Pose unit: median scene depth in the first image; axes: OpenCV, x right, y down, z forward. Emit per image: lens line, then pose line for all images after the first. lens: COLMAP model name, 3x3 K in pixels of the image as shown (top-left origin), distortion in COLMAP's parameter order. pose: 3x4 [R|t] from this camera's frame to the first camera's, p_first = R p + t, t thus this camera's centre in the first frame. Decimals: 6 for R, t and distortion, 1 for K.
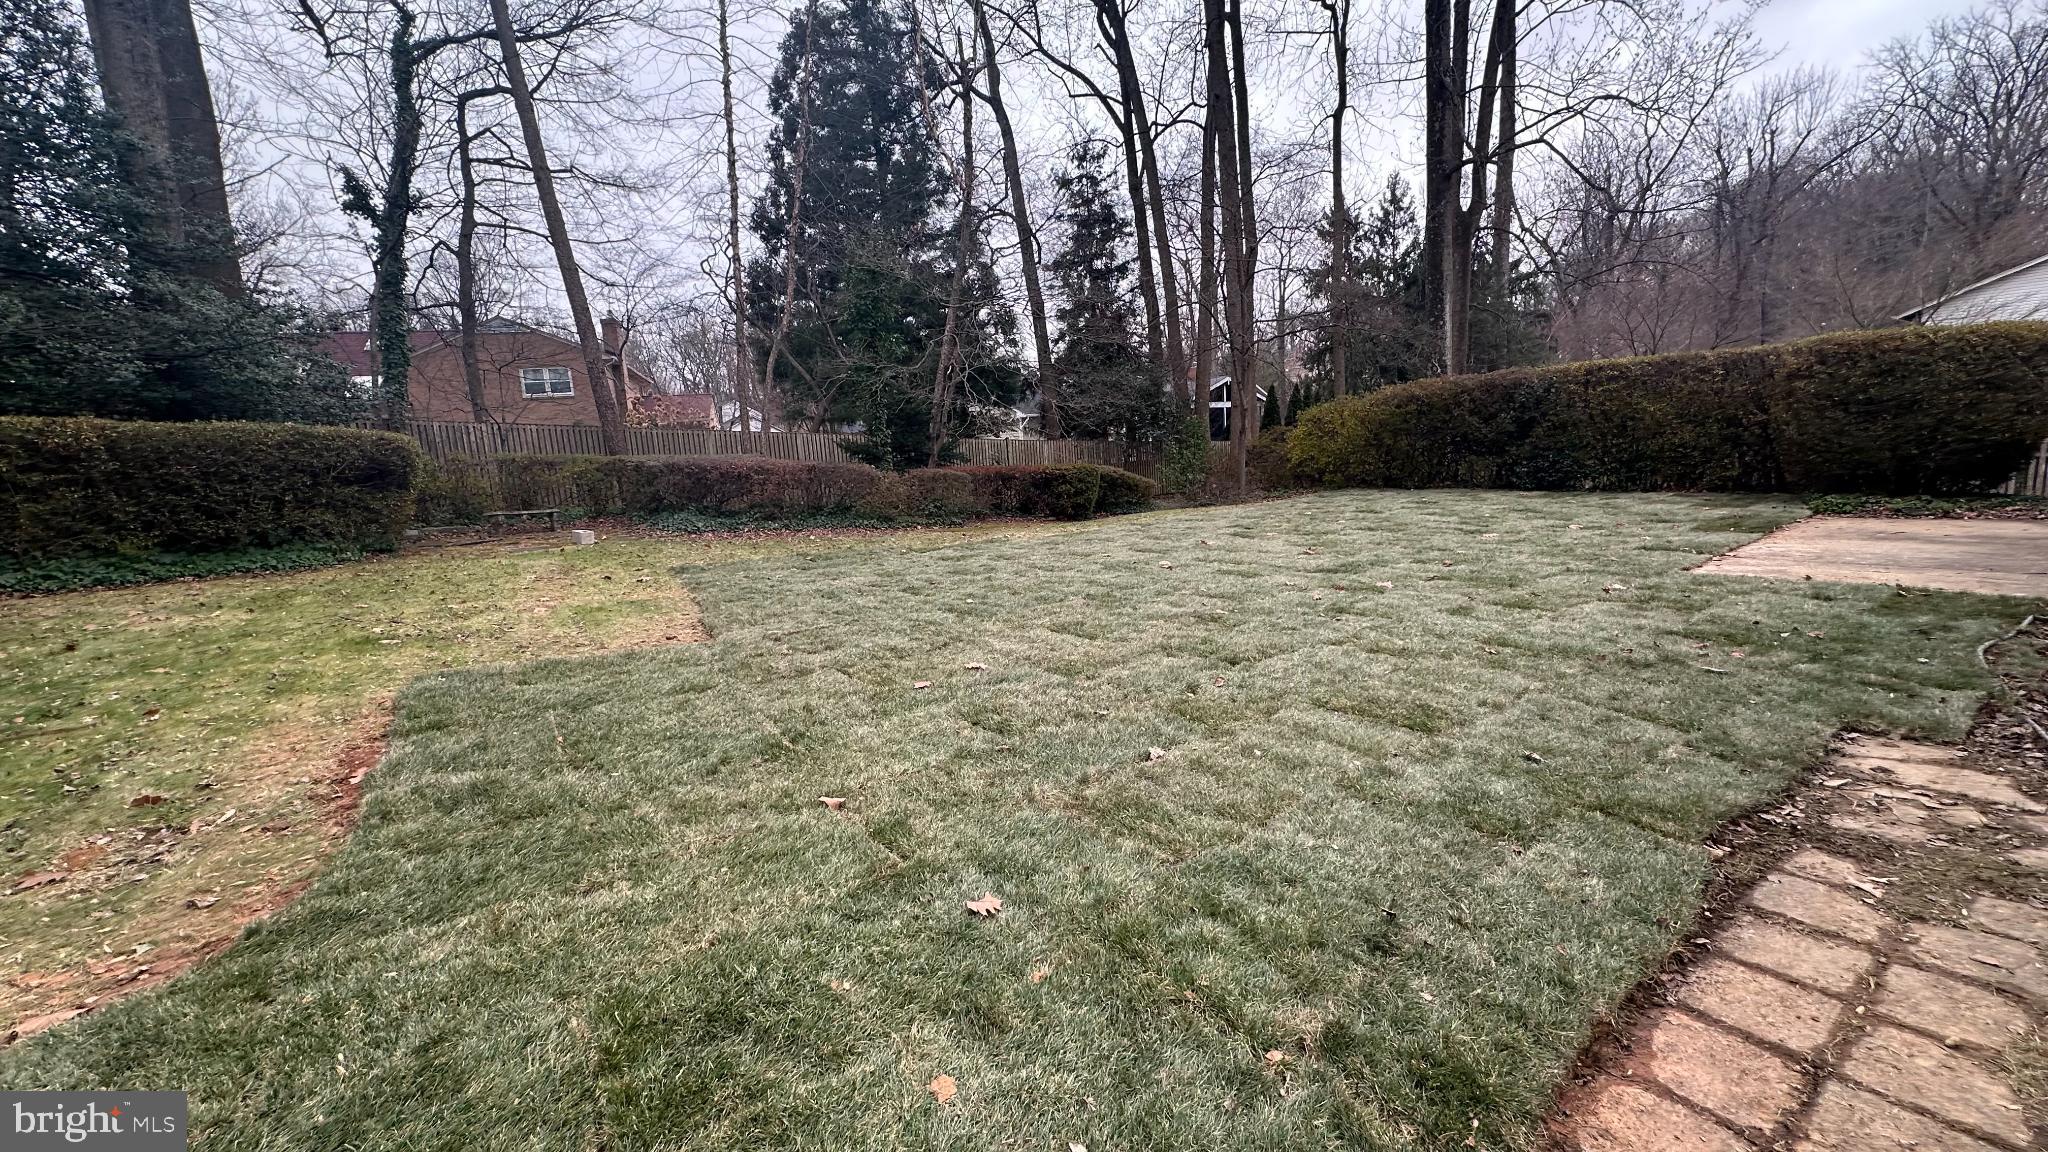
lens RADIAL K [[810.0, 0, 1024.0], [0, 810.0, 576.0], [0, 0, 1]] dist [-0.000738, -0.000199]
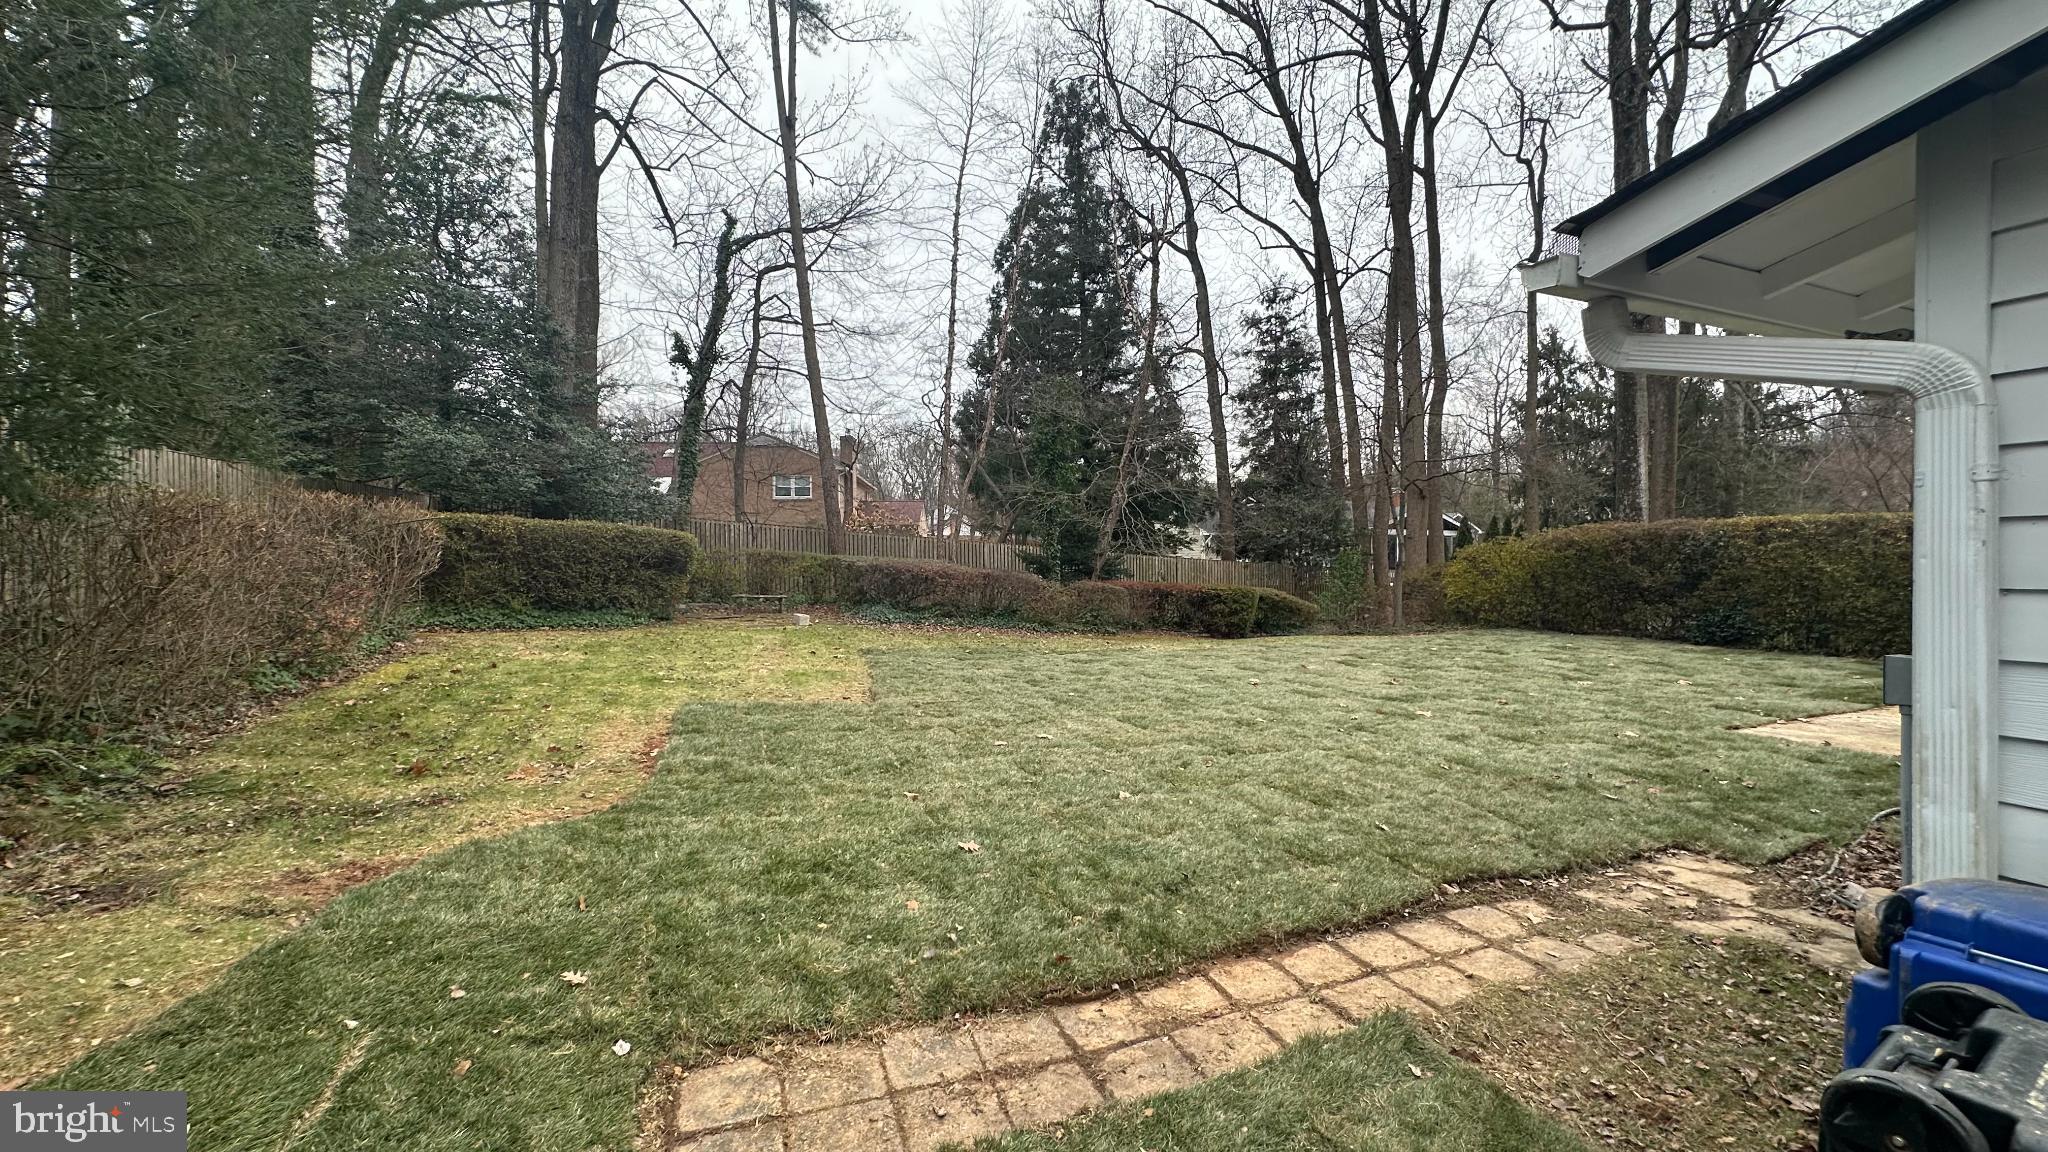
lens RADIAL K [[810.0, 0, 1024.0], [0, 810.0, 576.0], [0, 0, 1]] dist [-0.000738, -0.000199]
pose [[0.969515, 0.061788, -0.237116, 0.063550], [-0.092660, 0.988277, -0.121340, 0.004035], [0.226838, 0.139612, 0.963874, -0.106521]]
